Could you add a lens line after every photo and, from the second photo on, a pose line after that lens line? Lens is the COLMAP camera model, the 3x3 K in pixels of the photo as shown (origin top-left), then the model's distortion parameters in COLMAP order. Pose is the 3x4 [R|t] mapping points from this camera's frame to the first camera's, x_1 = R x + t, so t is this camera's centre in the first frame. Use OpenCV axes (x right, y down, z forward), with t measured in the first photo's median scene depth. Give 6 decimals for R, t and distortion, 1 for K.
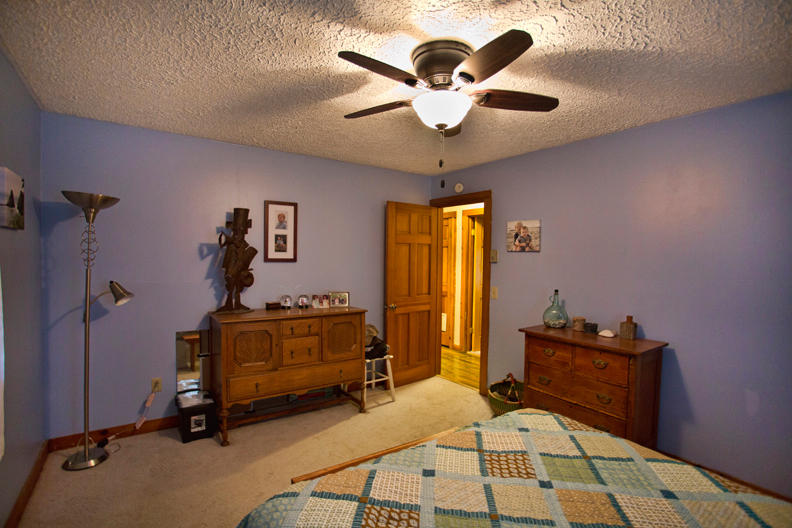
lens RADIAL K [[382.9, 0, 399.3], [0, 382.9, 261.8], [0, 0, 1]] dist [-0.067408, 0.024221]
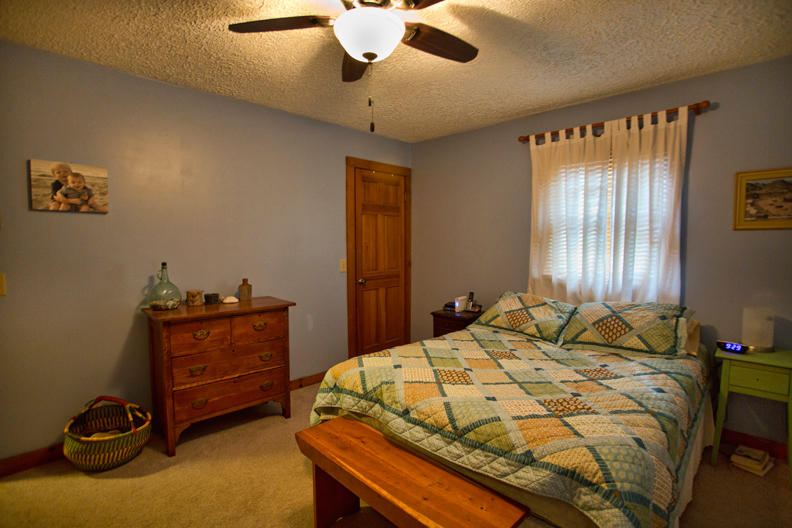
lens RADIAL K [[382.9, 0, 397.5], [0, 382.9, 265.0], [0, 0, 1]] dist [-0.067408, 0.024221]
pose [[-0.162003, -0.078954, 0.983627, -0.441167], [0.007998, 0.996656, 0.081317, 0.018772], [-0.986758, 0.021041, -0.160830, 0.640935]]
